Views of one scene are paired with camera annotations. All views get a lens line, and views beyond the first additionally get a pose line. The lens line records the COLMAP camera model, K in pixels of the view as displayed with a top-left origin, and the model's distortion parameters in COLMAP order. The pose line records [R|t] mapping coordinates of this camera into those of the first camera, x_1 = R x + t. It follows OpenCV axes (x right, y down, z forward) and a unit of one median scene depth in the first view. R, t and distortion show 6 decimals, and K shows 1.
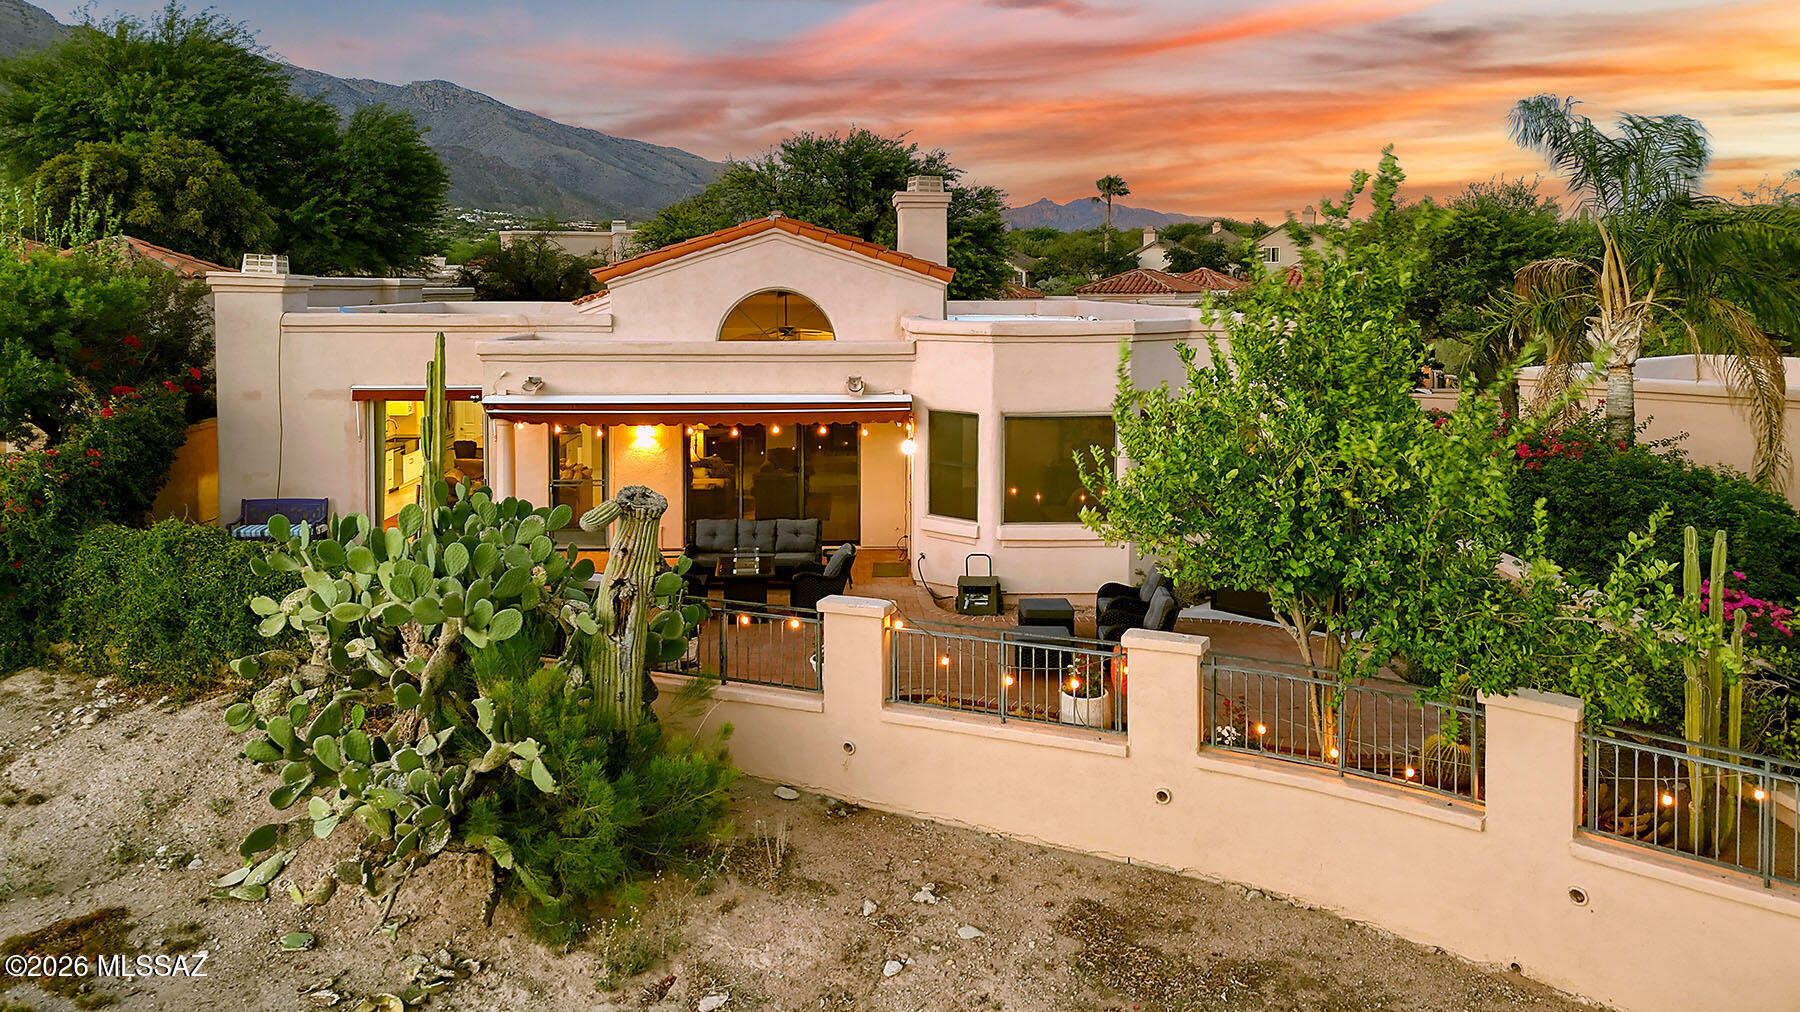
lens RADIAL K [[1293.0, 0, 898.9], [0, 1293.0, 429.5], [0, 0, 1]] dist [0.039374, -0.006430]
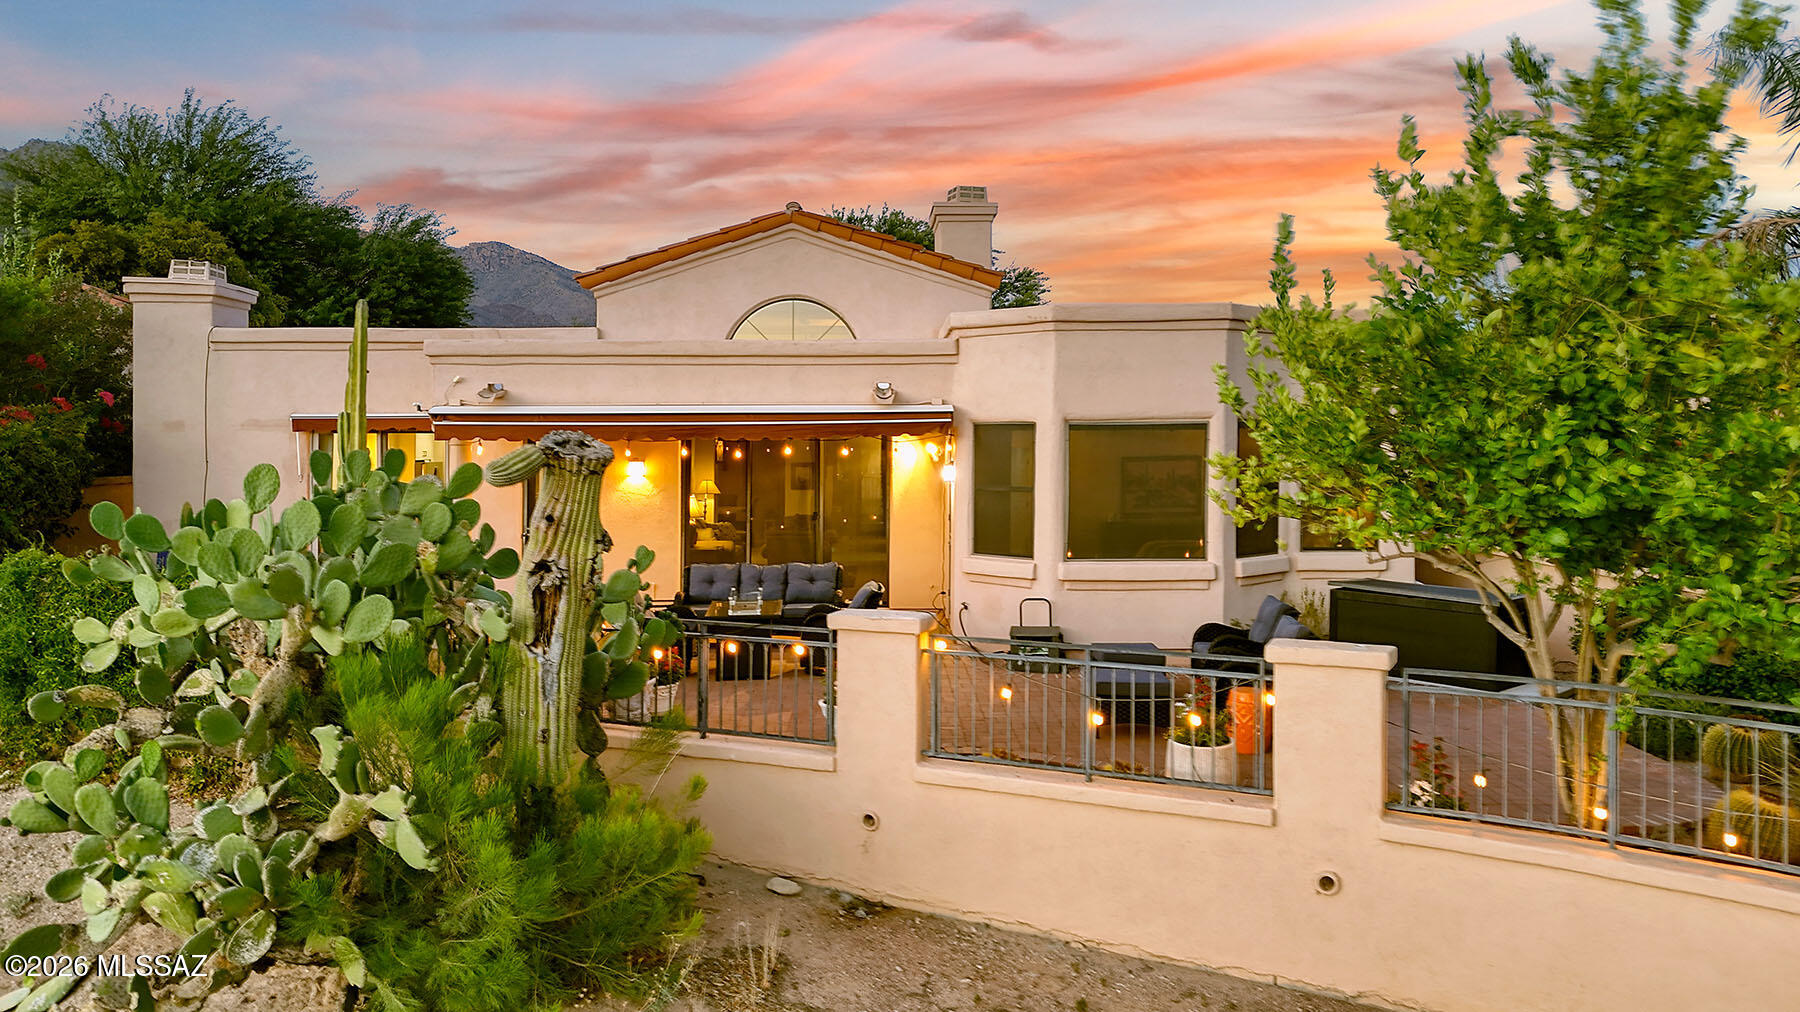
lens RADIAL K [[1208.8, 0, 927.2], [0, 1208.8, 499.2], [0, 0, 1]] dist [0.030670, -0.002738]
pose [[0.999985, 0.005531, -0.000136, -0.007826], [-0.005525, 0.997079, -0.076179, 0.118388], [-0.000285, 0.076179, 0.997094, 0.313949]]
